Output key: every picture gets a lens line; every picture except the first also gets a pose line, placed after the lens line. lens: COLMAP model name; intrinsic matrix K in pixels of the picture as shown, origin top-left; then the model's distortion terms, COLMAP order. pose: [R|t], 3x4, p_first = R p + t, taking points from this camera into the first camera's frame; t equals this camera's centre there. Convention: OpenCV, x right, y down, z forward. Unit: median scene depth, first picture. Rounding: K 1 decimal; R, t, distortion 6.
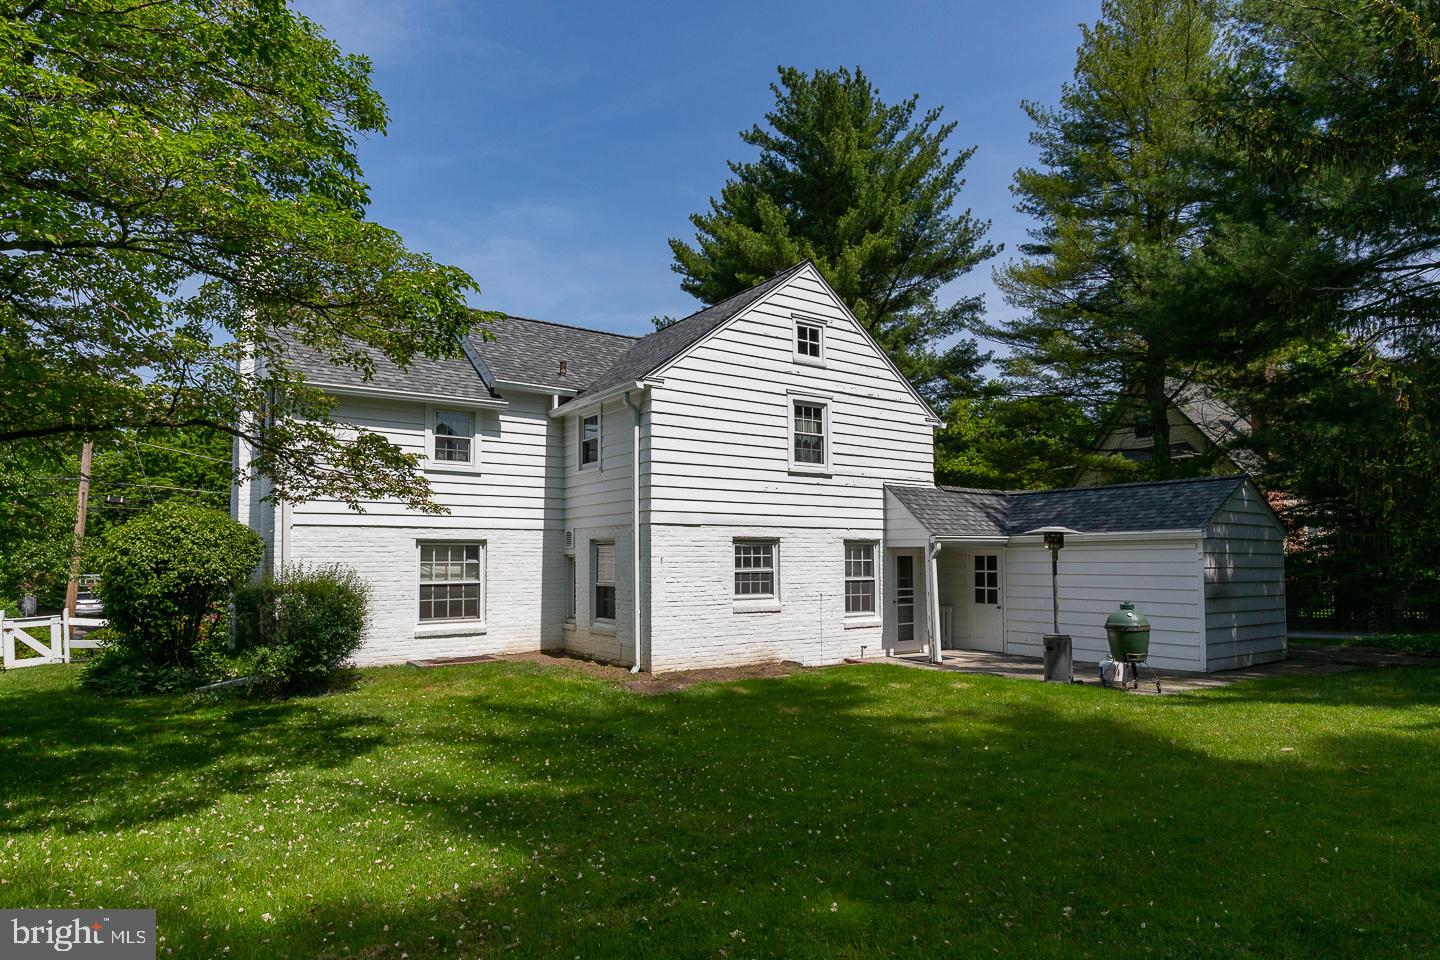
lens RADIAL K [[817.6, 0, 717.6], [0, 817.6, 484.8], [0, 0, 1]] dist [0.003829, 0.000002]
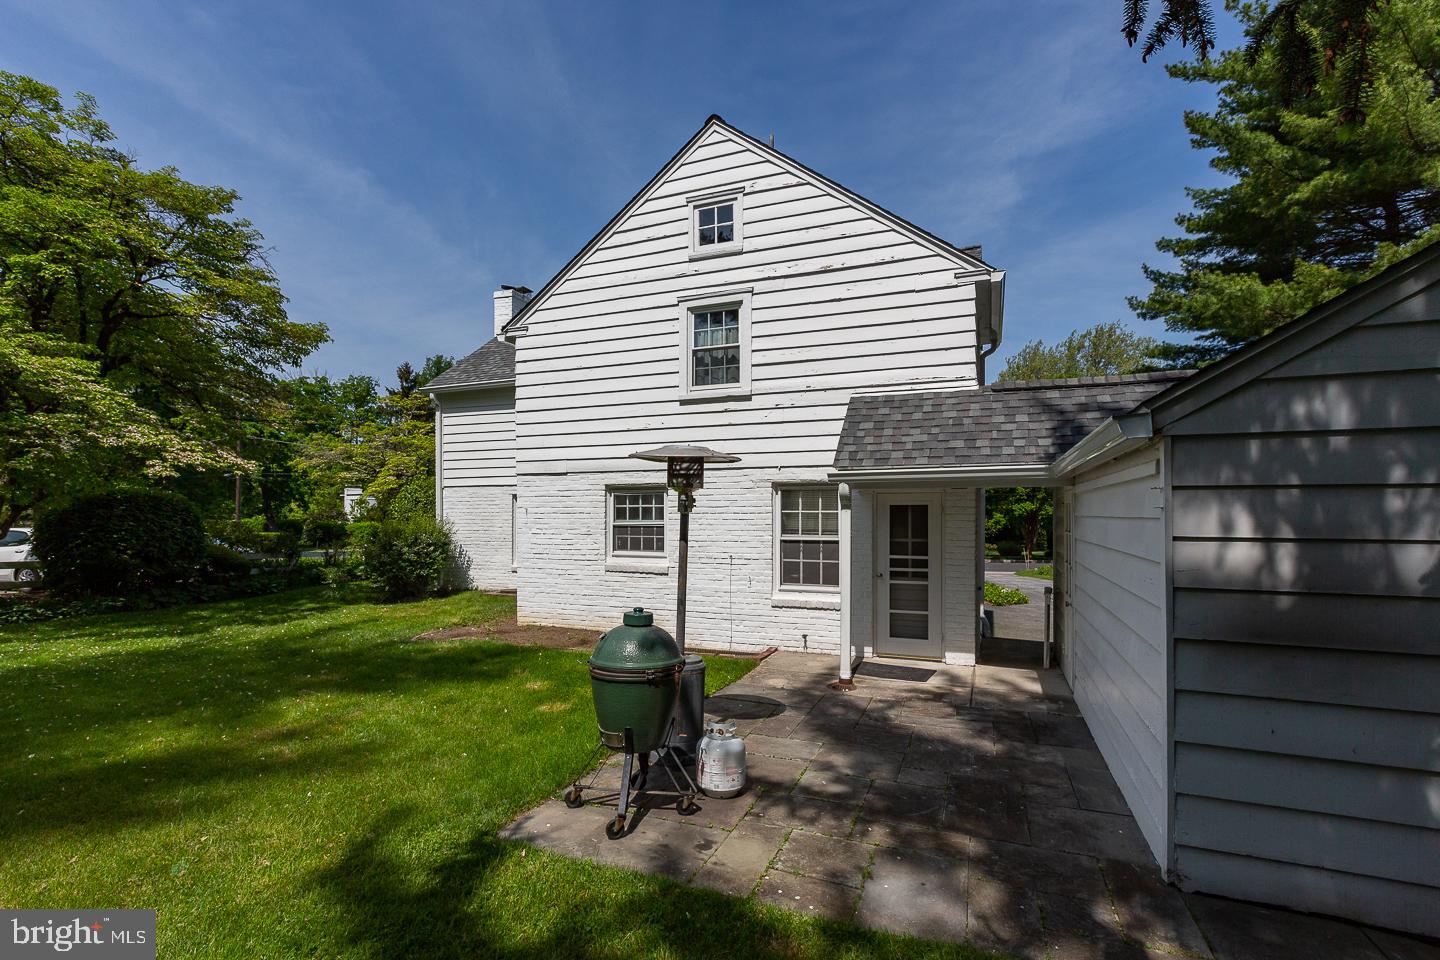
lens RADIAL K [[673.4, 0, 716.1], [0, 673.4, 482.1], [0, 0, 1]] dist [-0.005900, -0.000050]
pose [[0.542280, -0.035821, -0.839434, 0.638558], [0.076033, 0.997084, 0.006569, 0.060270], [0.836751, -0.067387, 0.543422, 0.653138]]
